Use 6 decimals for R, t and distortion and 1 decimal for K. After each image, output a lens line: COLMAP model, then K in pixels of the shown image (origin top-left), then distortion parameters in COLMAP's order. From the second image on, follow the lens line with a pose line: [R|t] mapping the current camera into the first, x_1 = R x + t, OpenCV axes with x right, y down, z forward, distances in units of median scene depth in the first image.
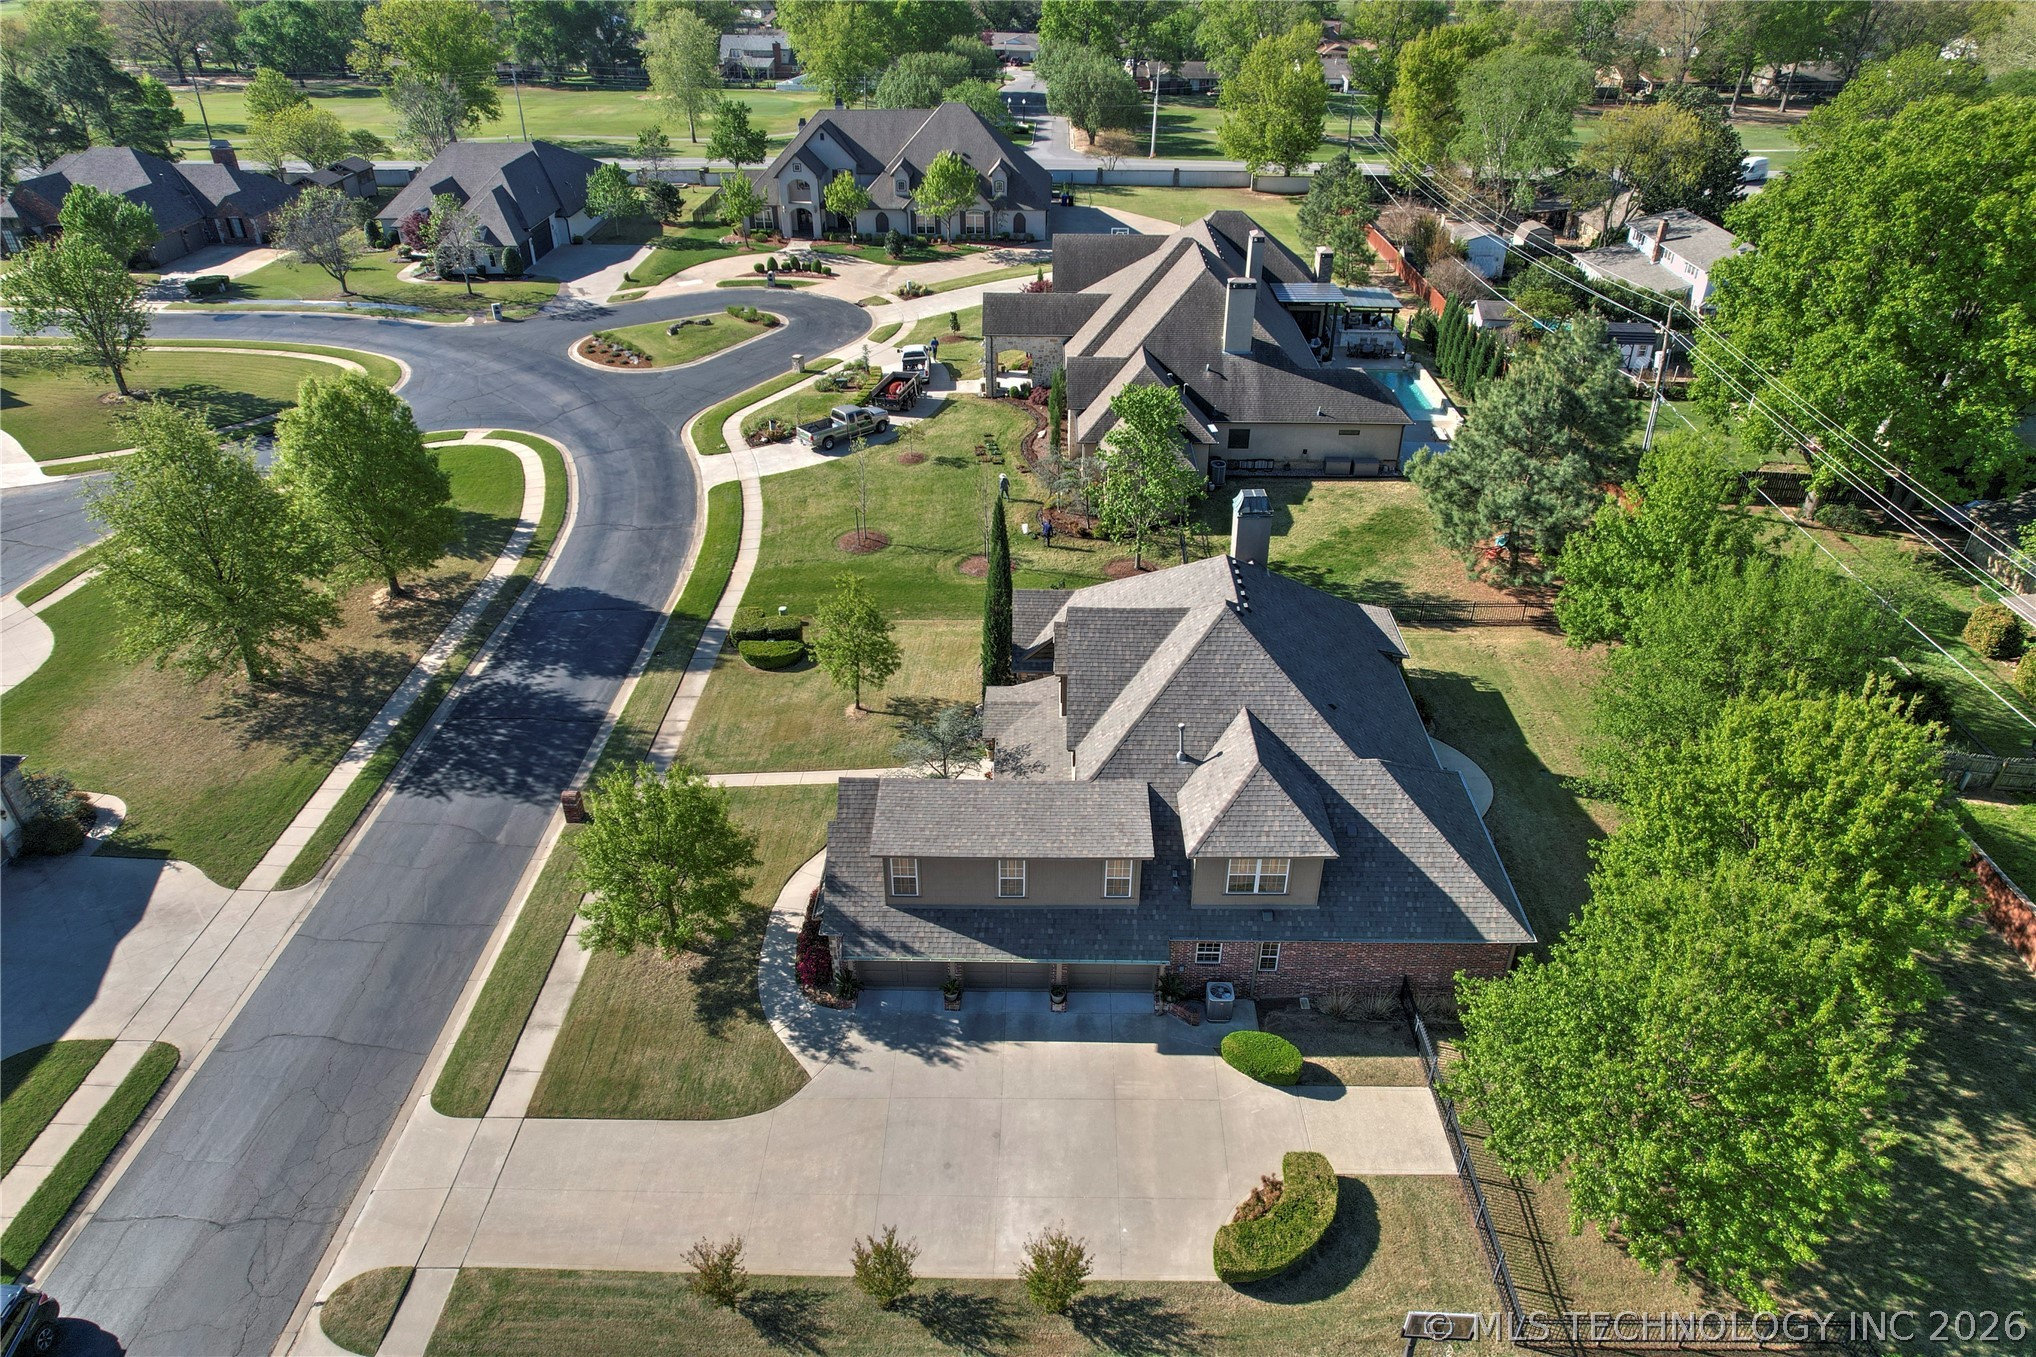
lens RADIAL K [[1296.6, 0, 1014.8], [0, 1296.6, 681.4], [0, 0, 1]] dist [-0.086925, 0.078095]
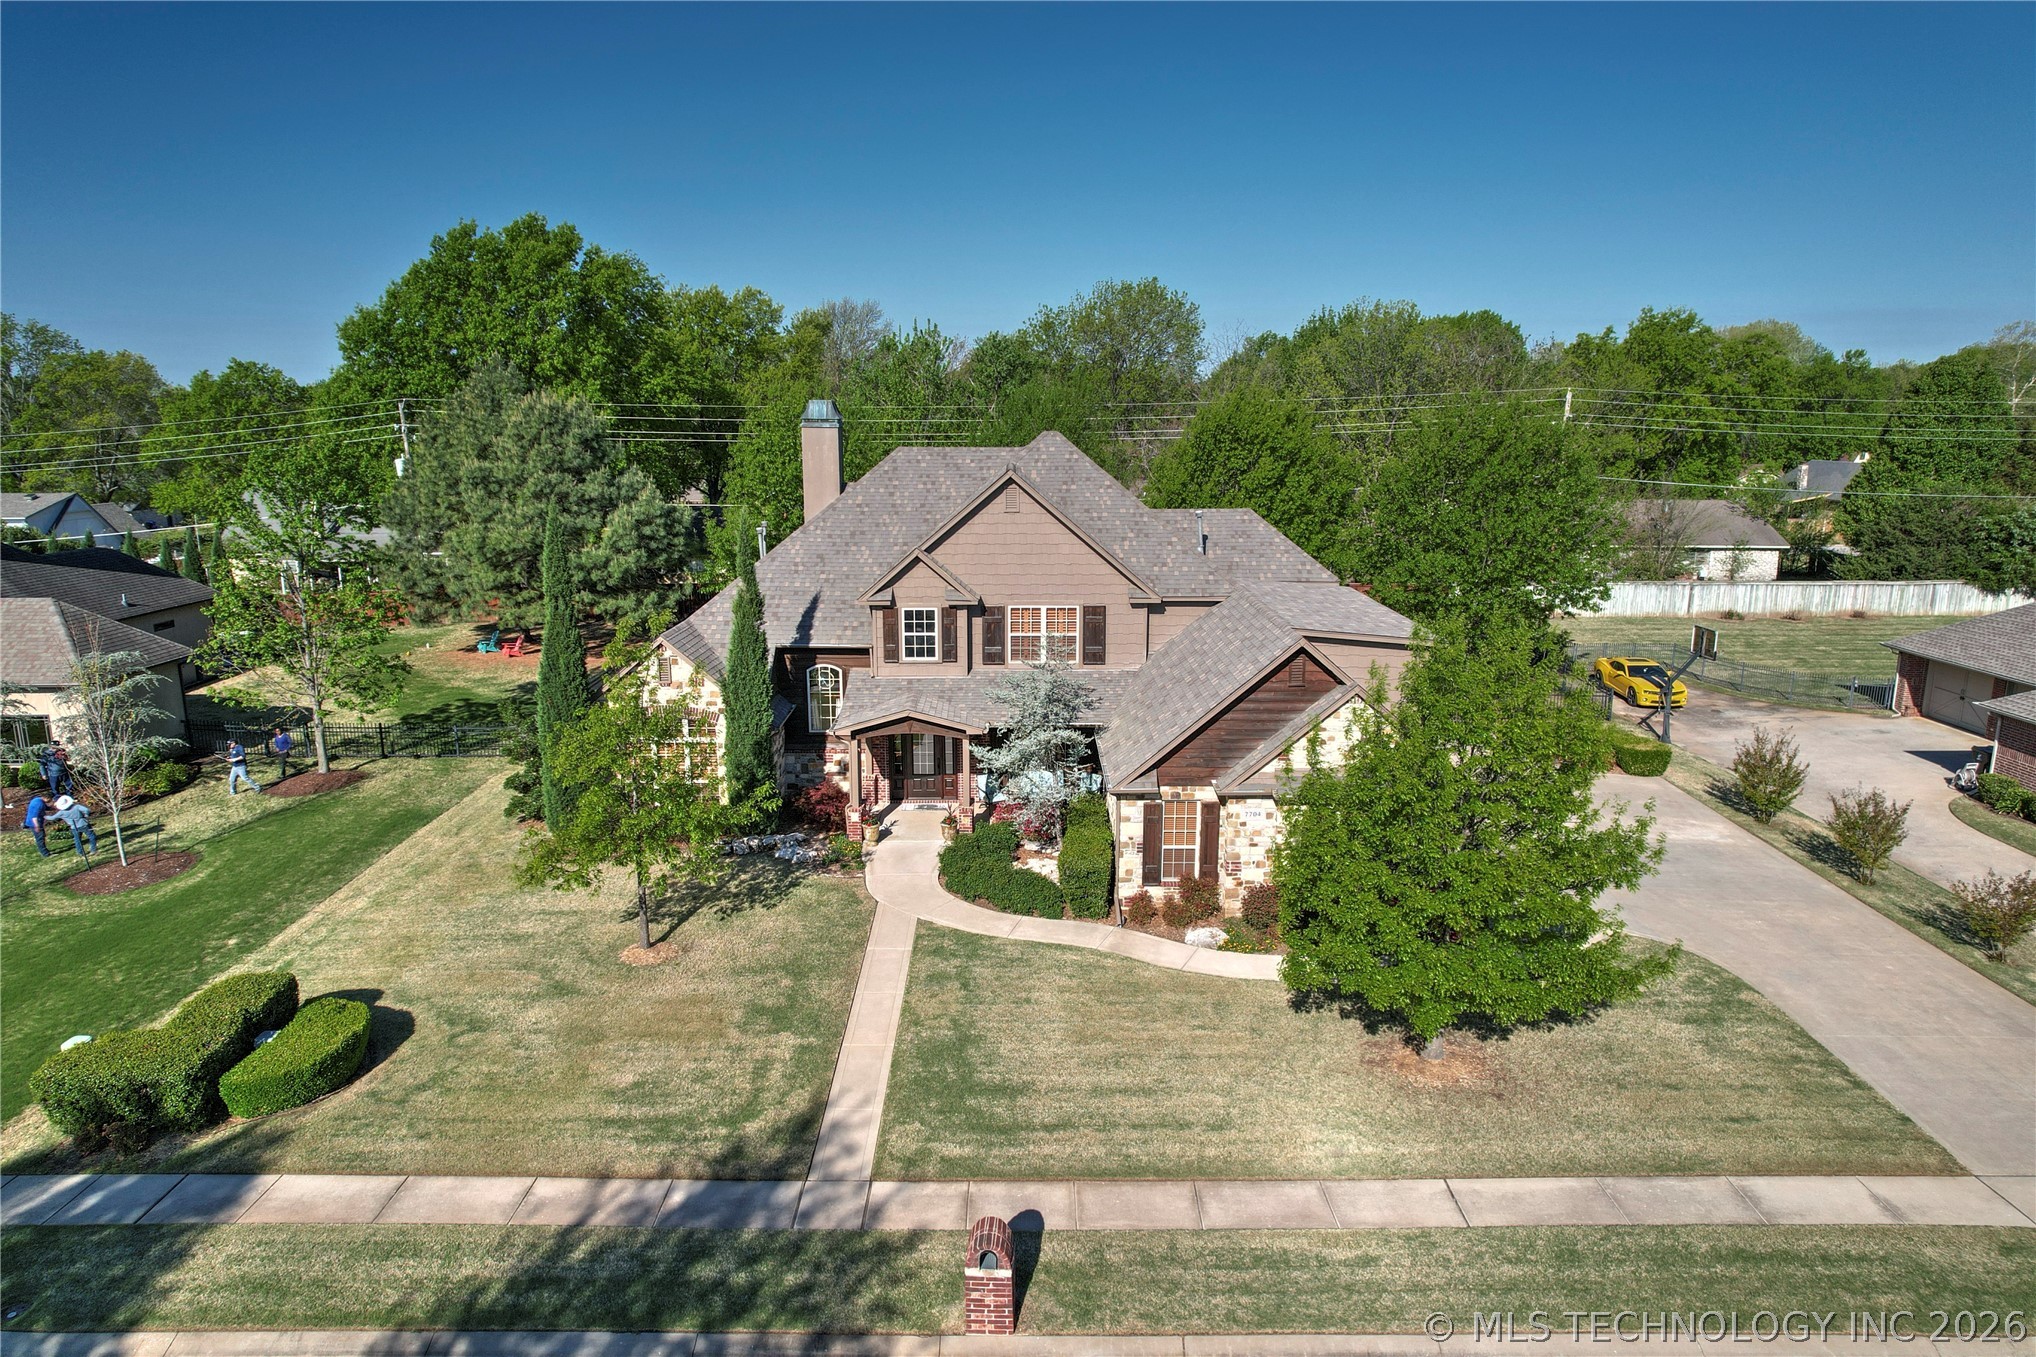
lens RADIAL K [[1296.6, 0, 1014.8], [0, 1296.6, 681.4], [0, 0, 1]] dist [-0.086925, 0.078095]
pose [[-0.013262, -0.206361, 0.978386, -0.519361], [0.532909, 0.826469, 0.181542, -0.066213], [-0.846069, 0.523798, 0.099011, 0.735364]]
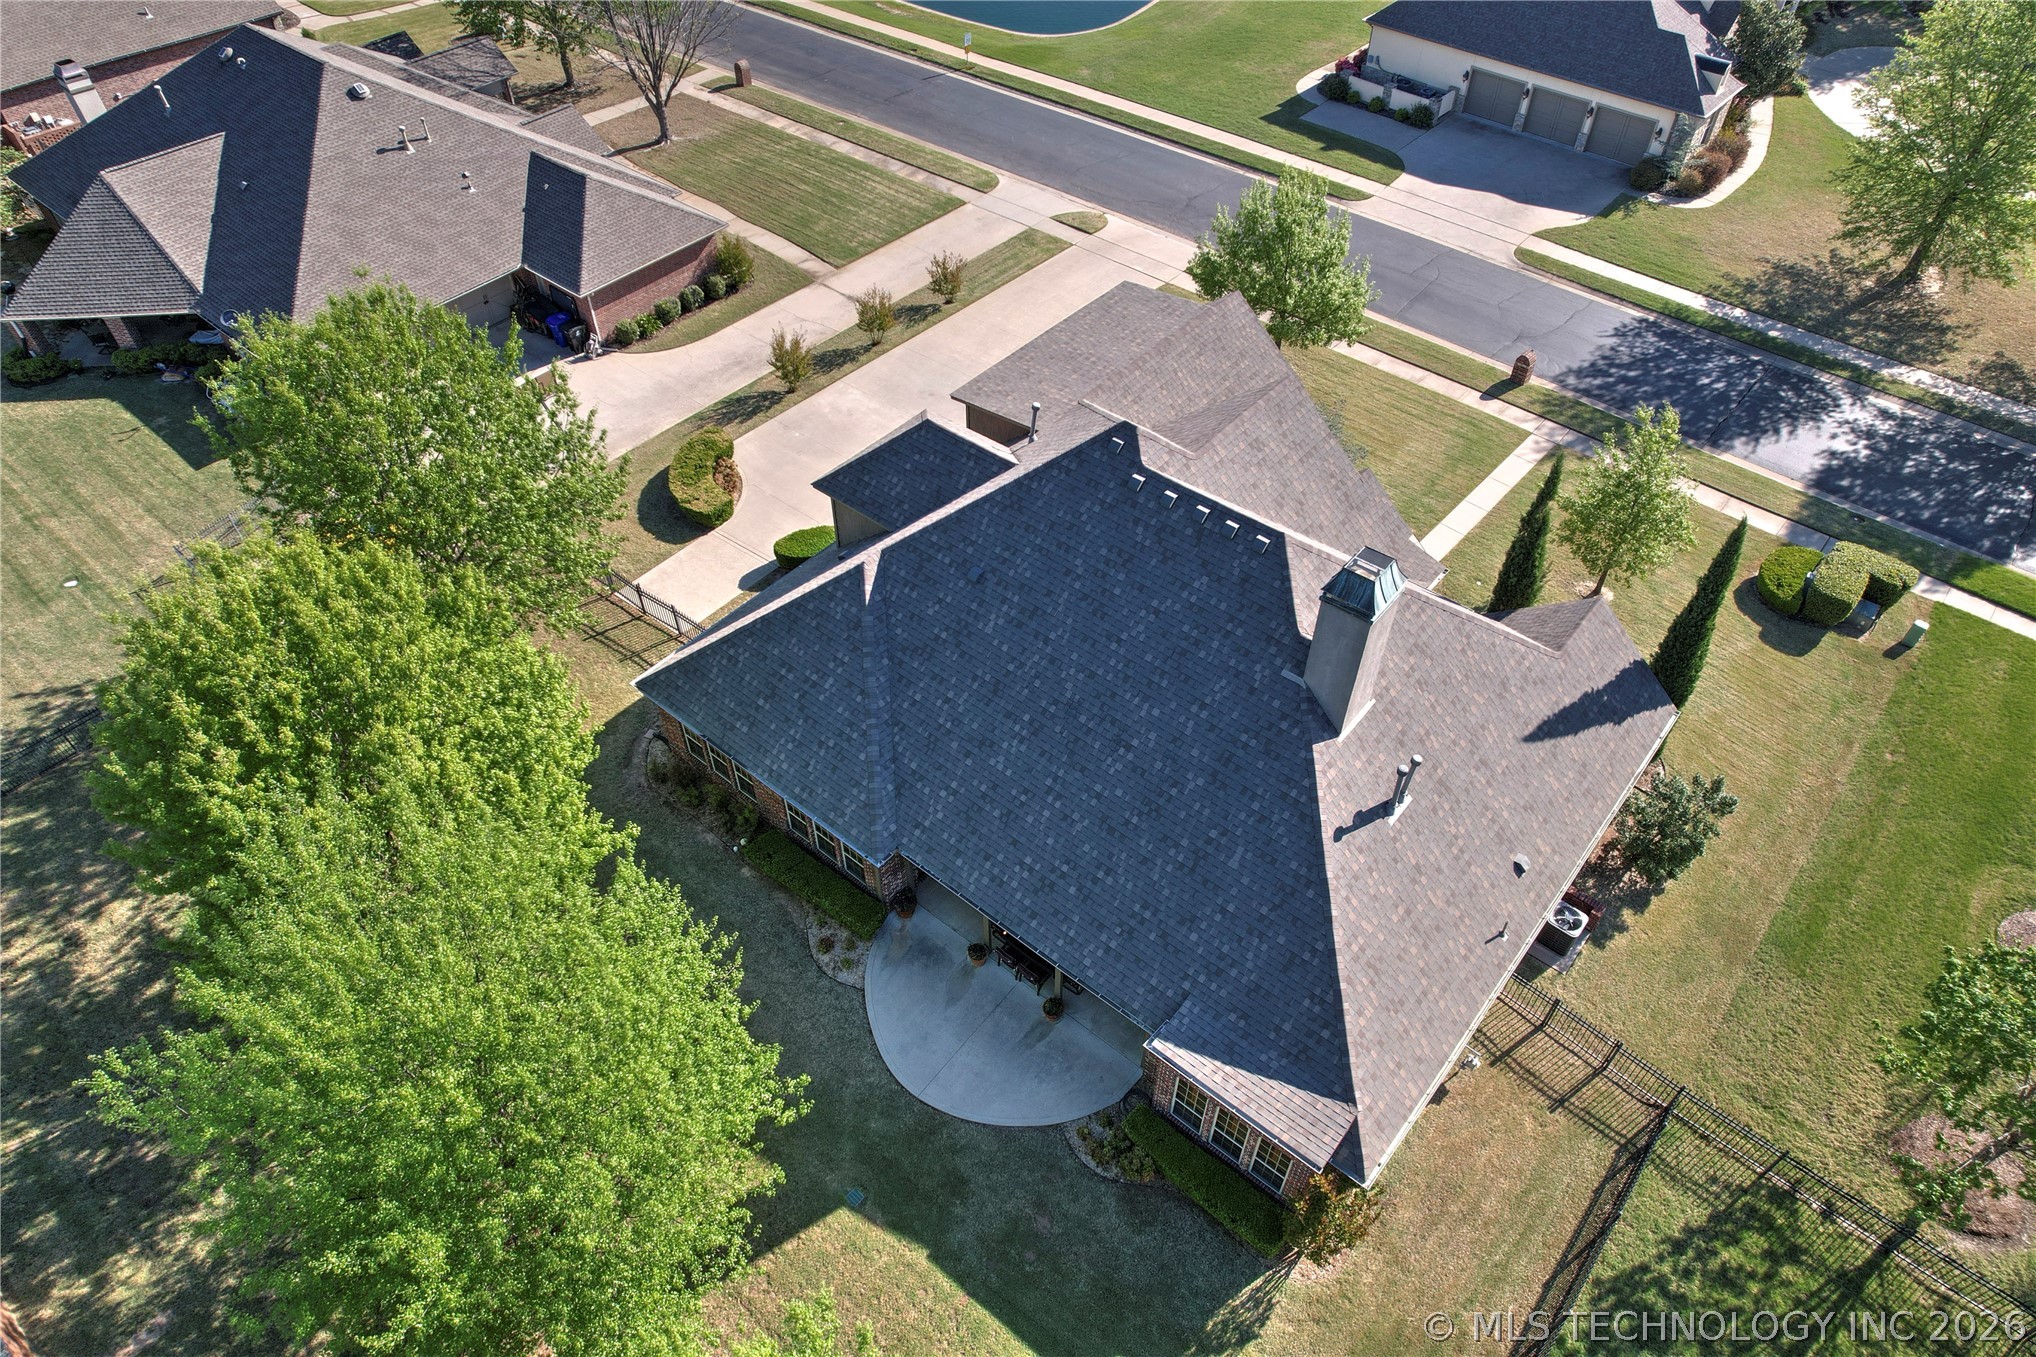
lens RADIAL K [[1296.6, 0, 1014.8], [0, 1296.6, 681.4], [0, 0, 1]] dist [-0.086925, 0.078095]
pose [[-0.624267, 0.569430, -0.534827, 0.456770], [-0.415909, 0.337269, 0.844553, -0.398805], [0.661294, 0.749666, 0.026285, 0.744075]]
